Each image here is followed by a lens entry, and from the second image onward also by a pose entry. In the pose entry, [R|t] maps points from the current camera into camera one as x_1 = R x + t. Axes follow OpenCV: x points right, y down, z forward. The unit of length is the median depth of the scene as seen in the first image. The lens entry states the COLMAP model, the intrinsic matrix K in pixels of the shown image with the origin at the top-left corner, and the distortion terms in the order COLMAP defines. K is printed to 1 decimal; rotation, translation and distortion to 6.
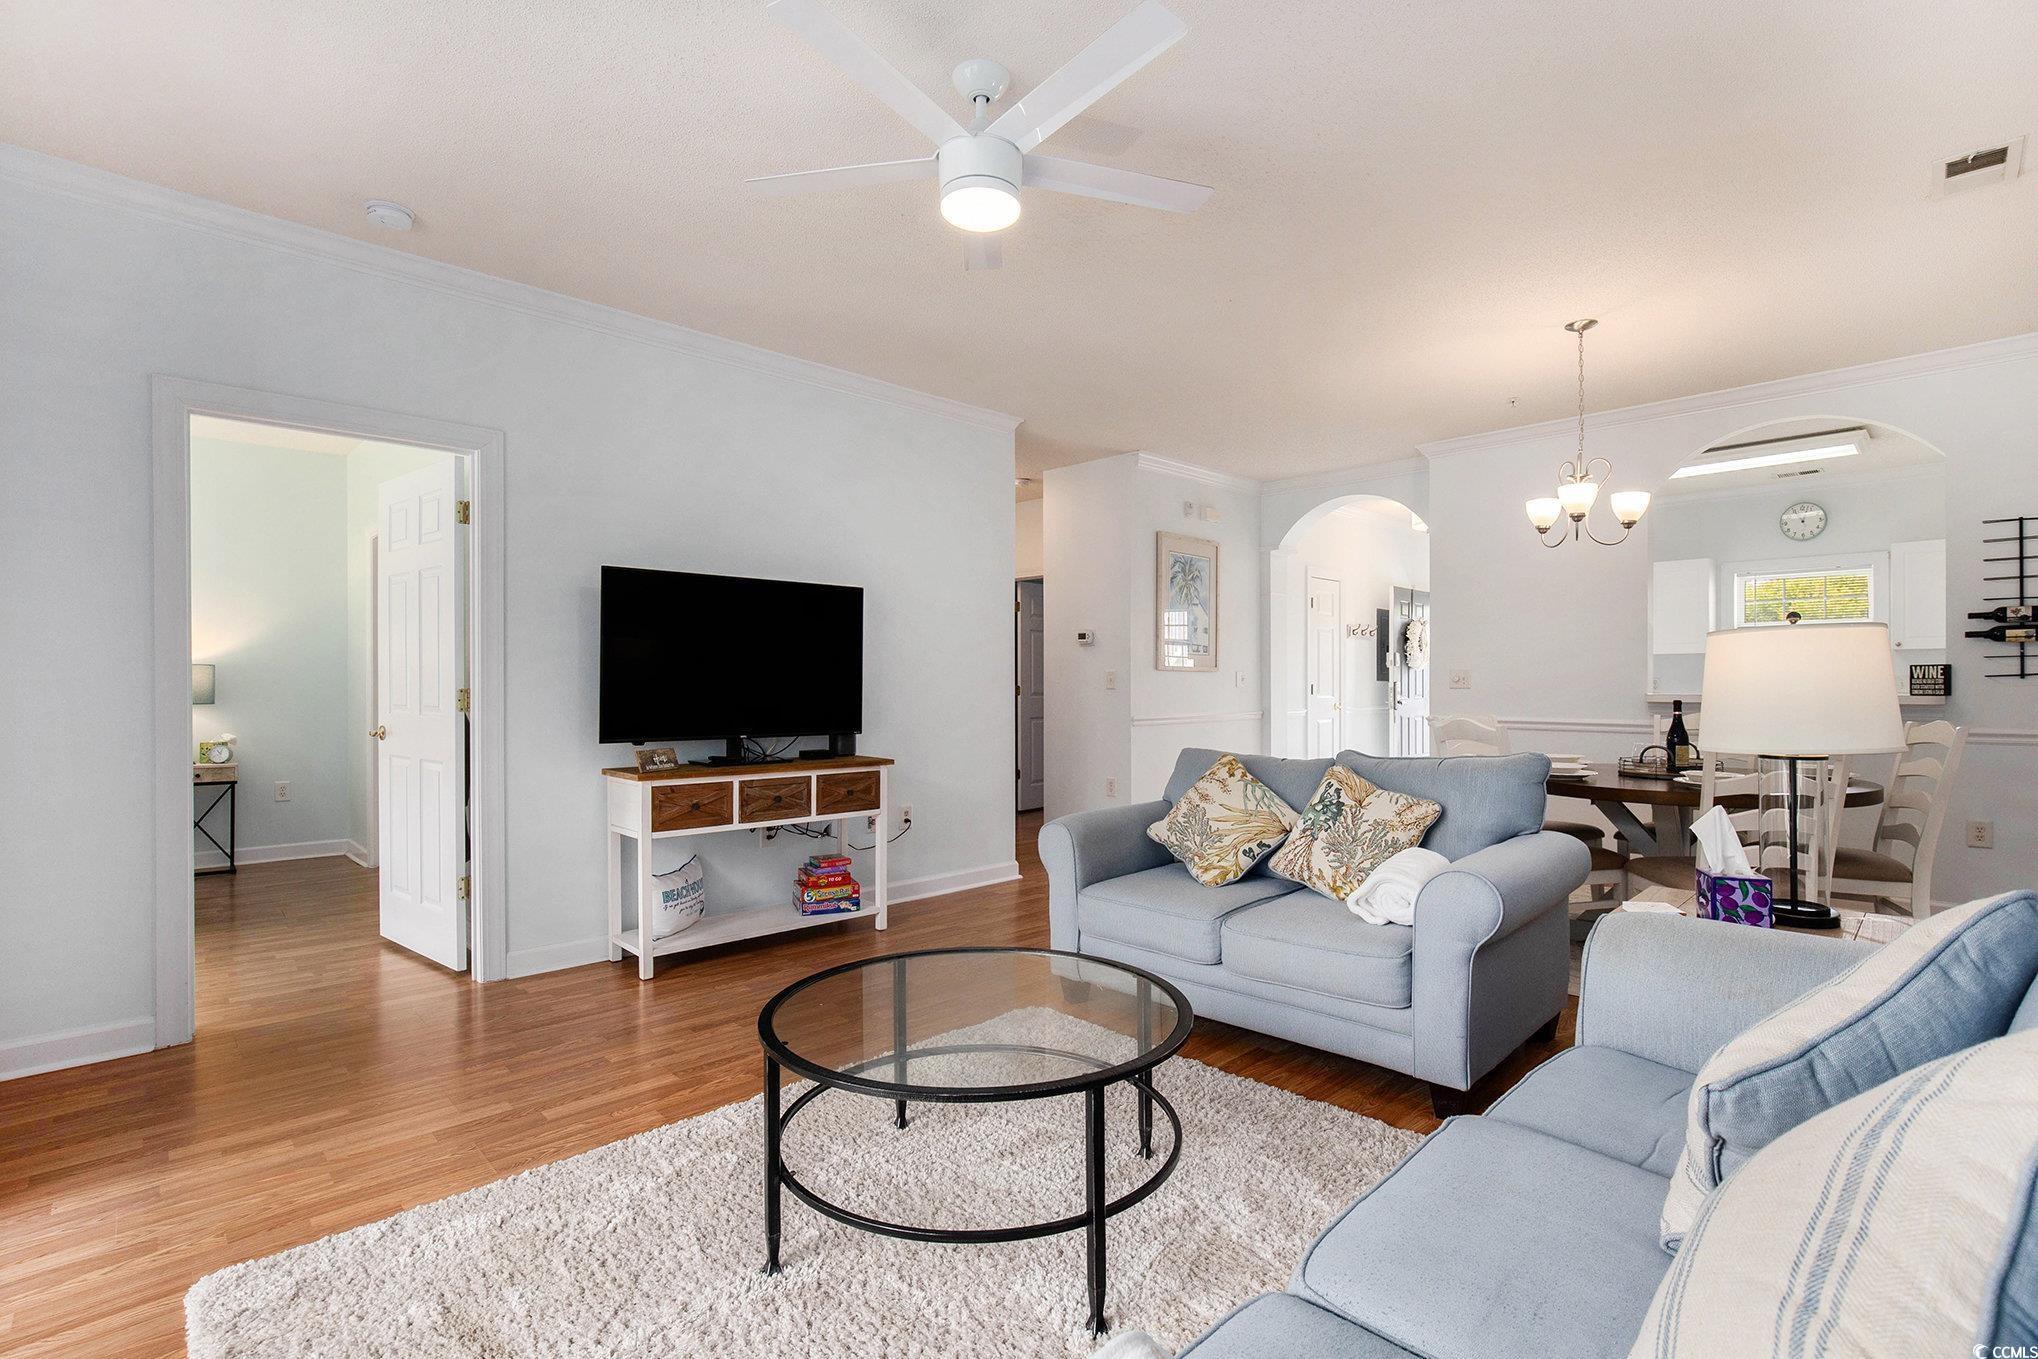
lens RADIAL K [[951.4, 0, 1032.8], [0, 951.4, 687.3], [0, 0, 1]] dist [-0.016982, 0.000486]
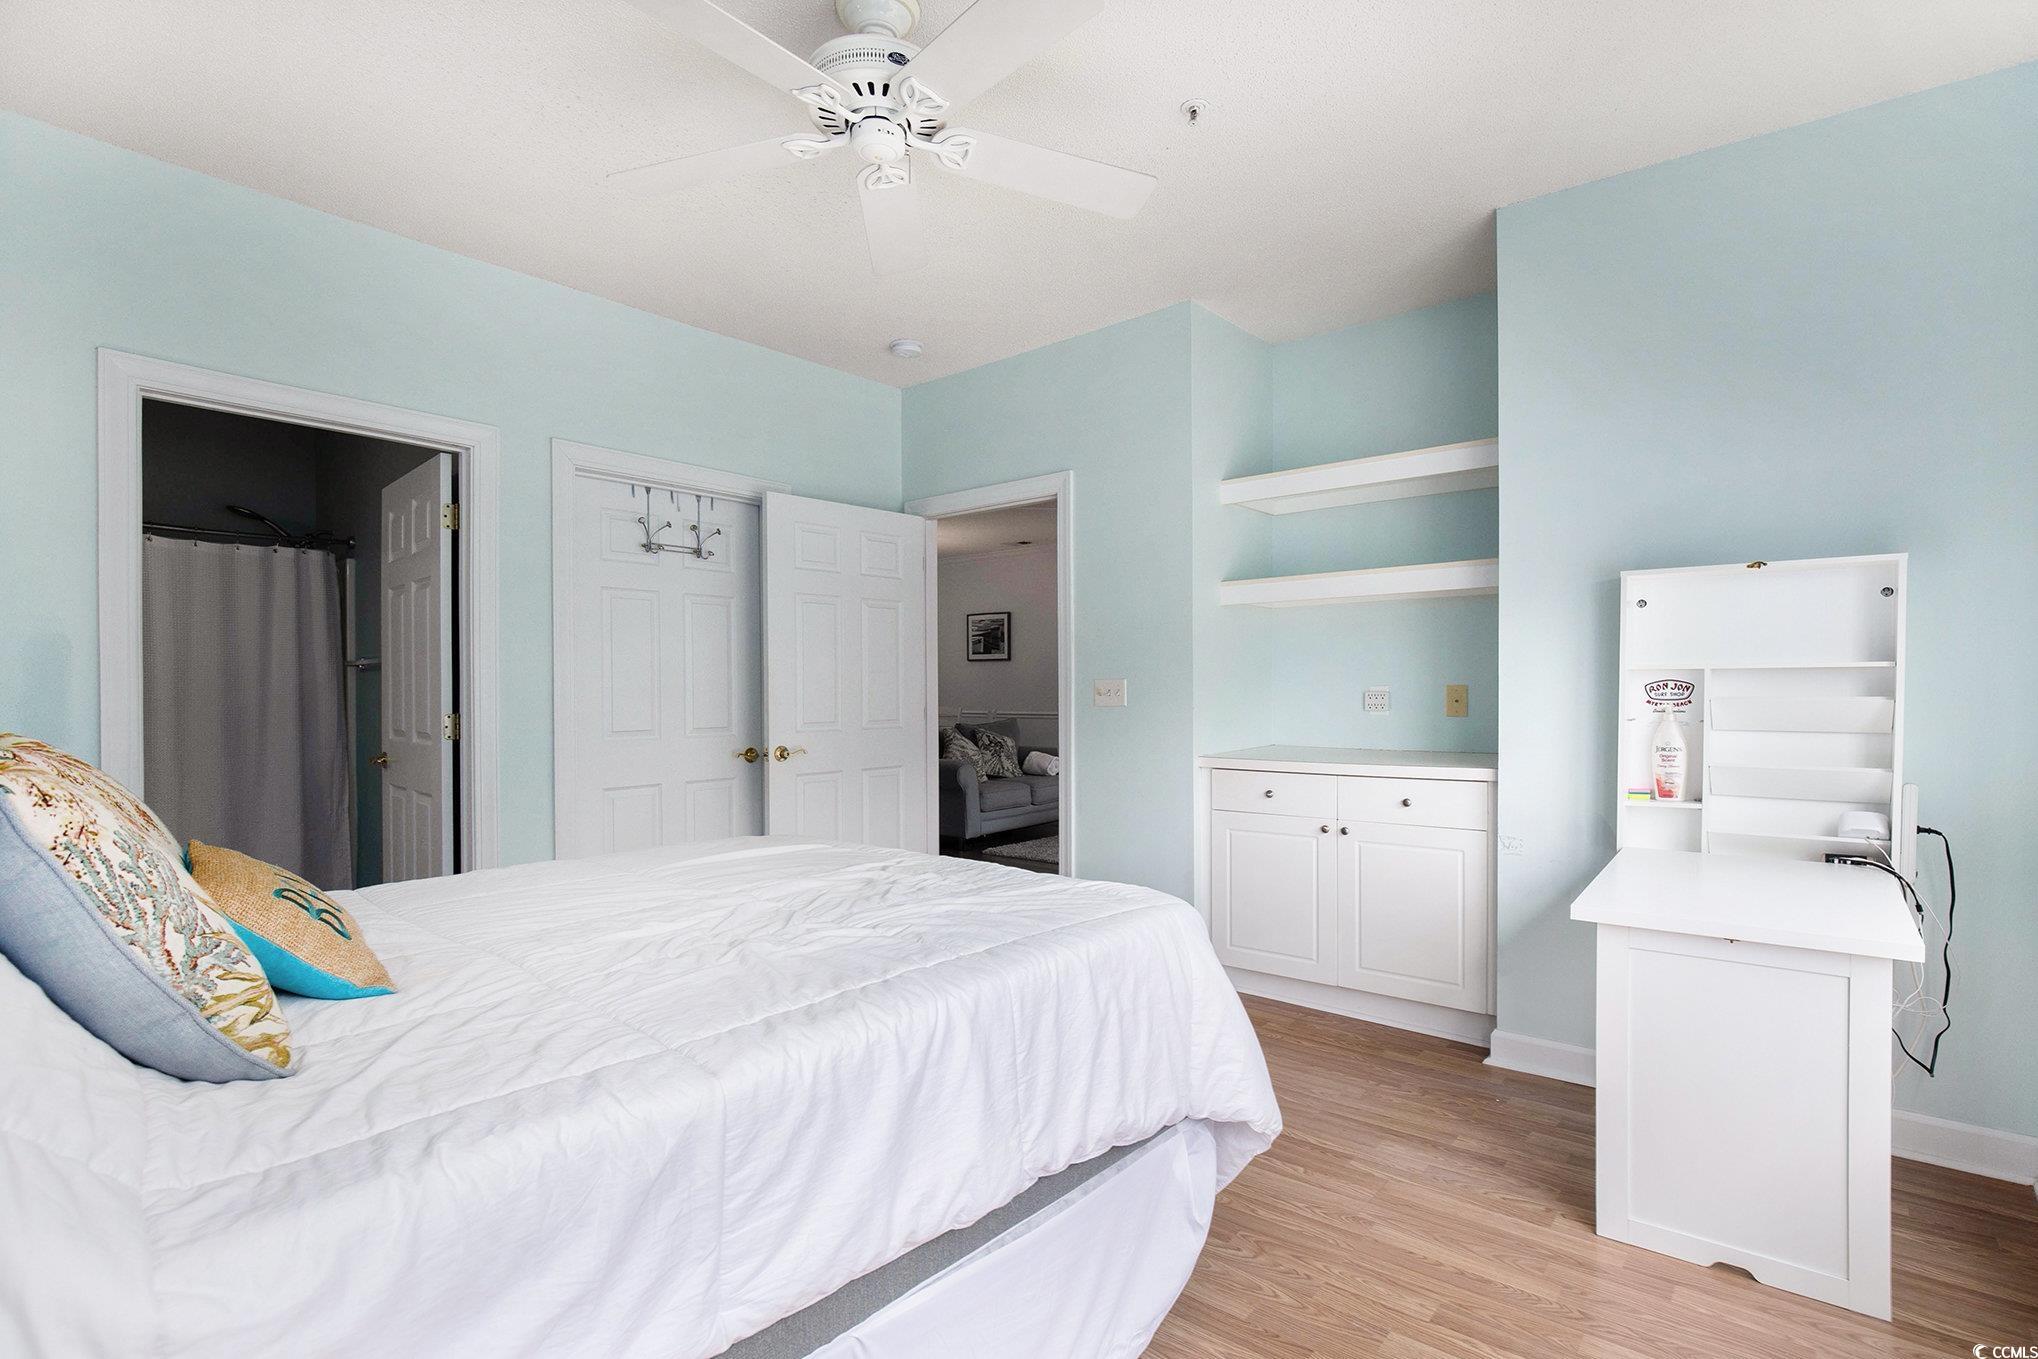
lens RADIAL K [[944.4, 0, 1050.2], [0, 944.4, 687.5], [0, 0, 1]] dist [-0.026208, 0.000977]
pose [[-0.108795, 0.002277, 0.994062, -1.692938], [0.007201, 0.999973, -0.001502, -0.013102], [-0.994038, 0.006995, -0.108809, 0.880009]]
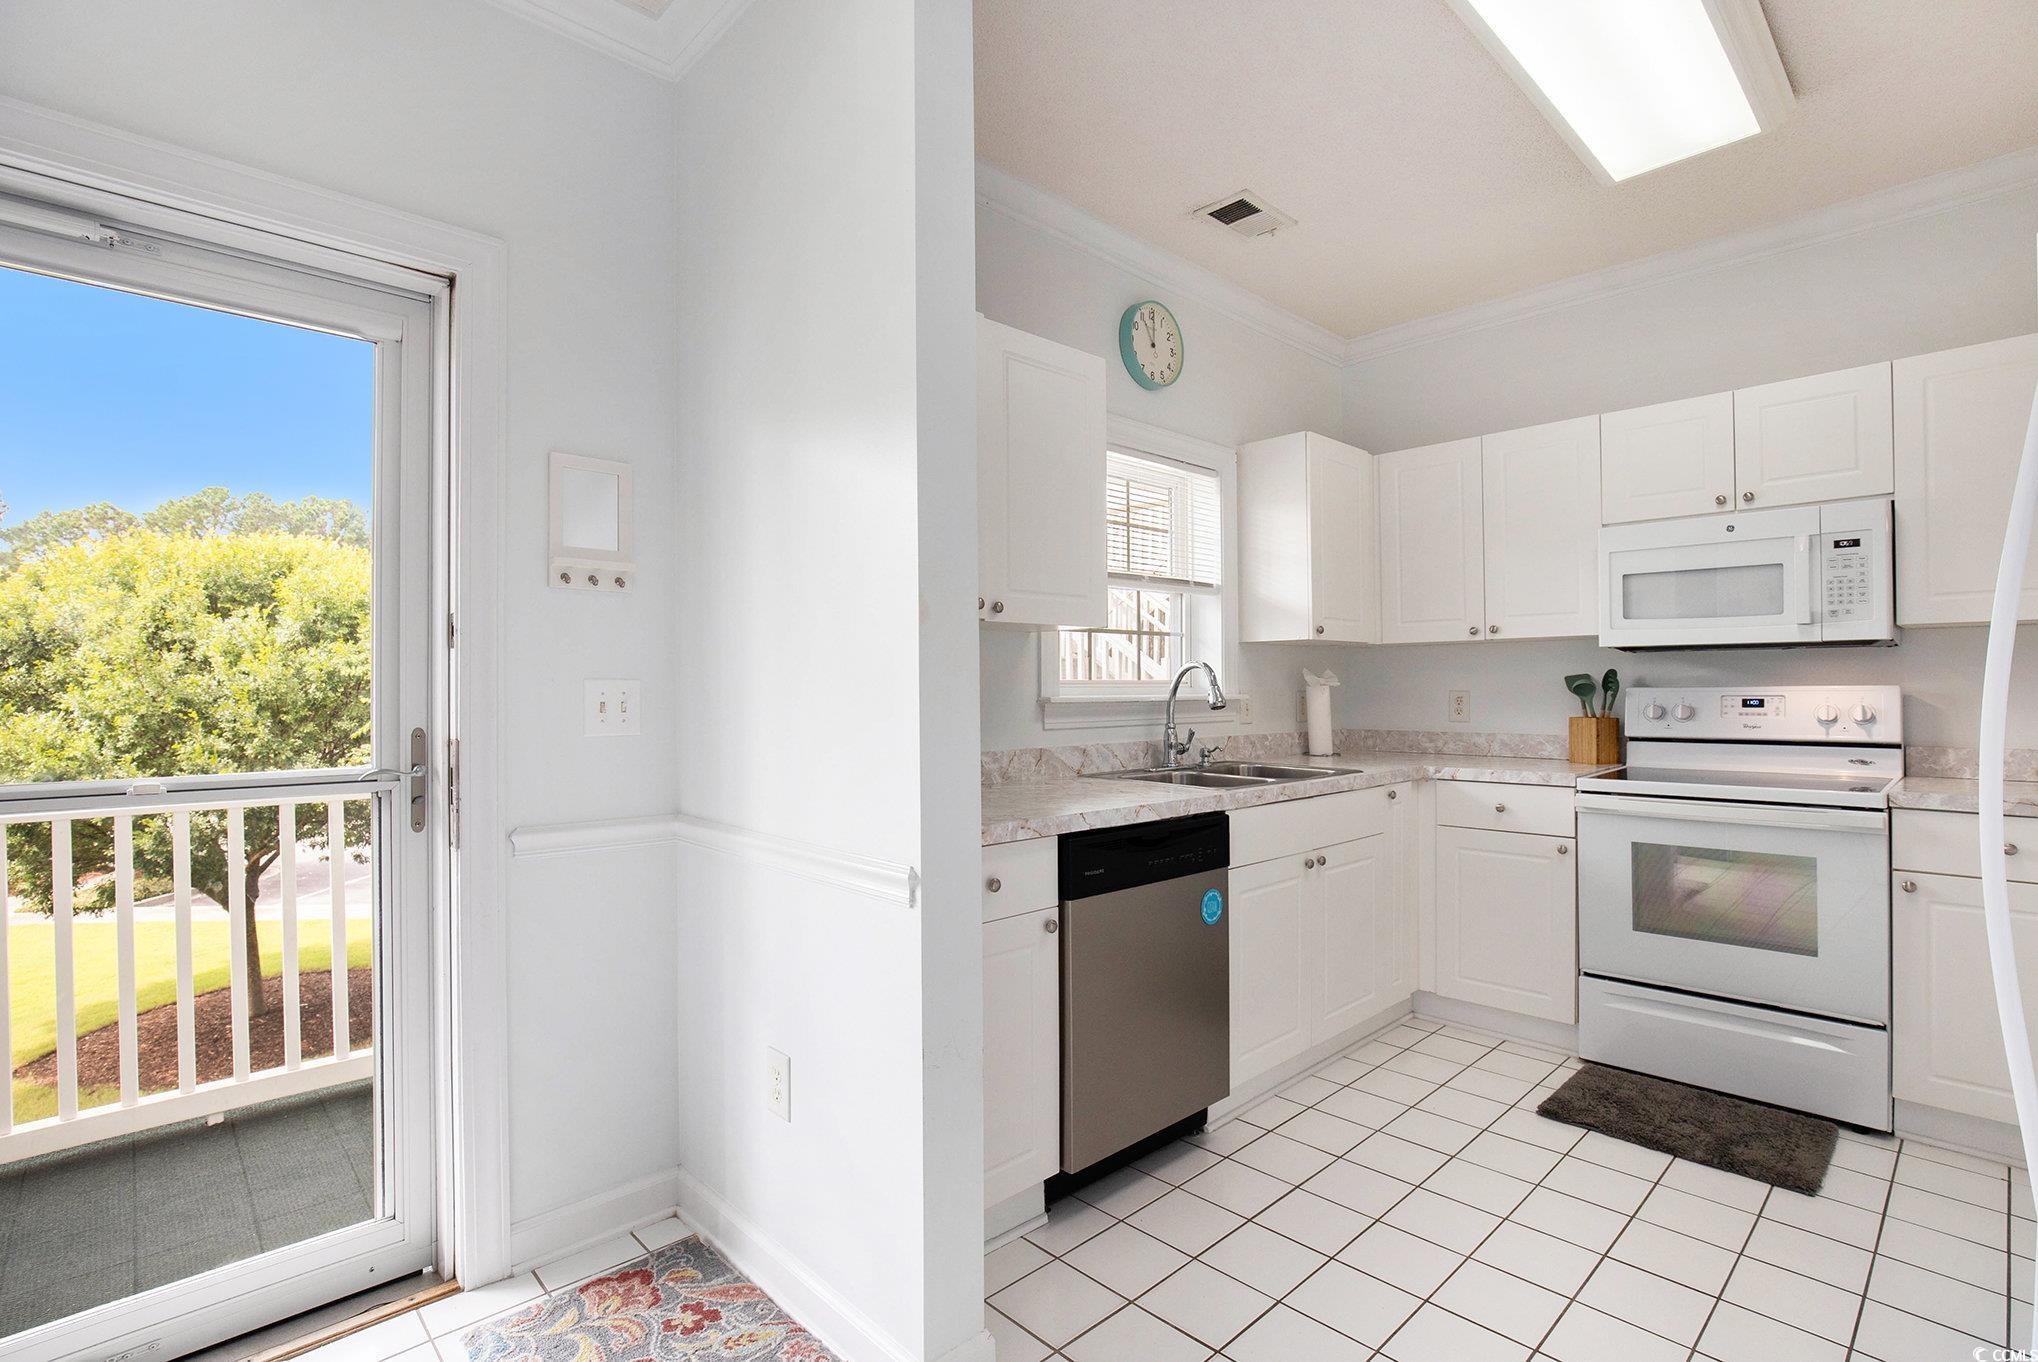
lens RADIAL K [[964.4, 0, 1028.2], [0, 964.4, 698.3], [0, 0, 1]] dist [-0.028286, 0.000312]
pose [[0.028419, -0.005741, 0.999580, 0.668814], [0.005339, 0.999970, 0.005592, -0.026004], [-0.999582, 0.005178, 0.028448, 1.888840]]
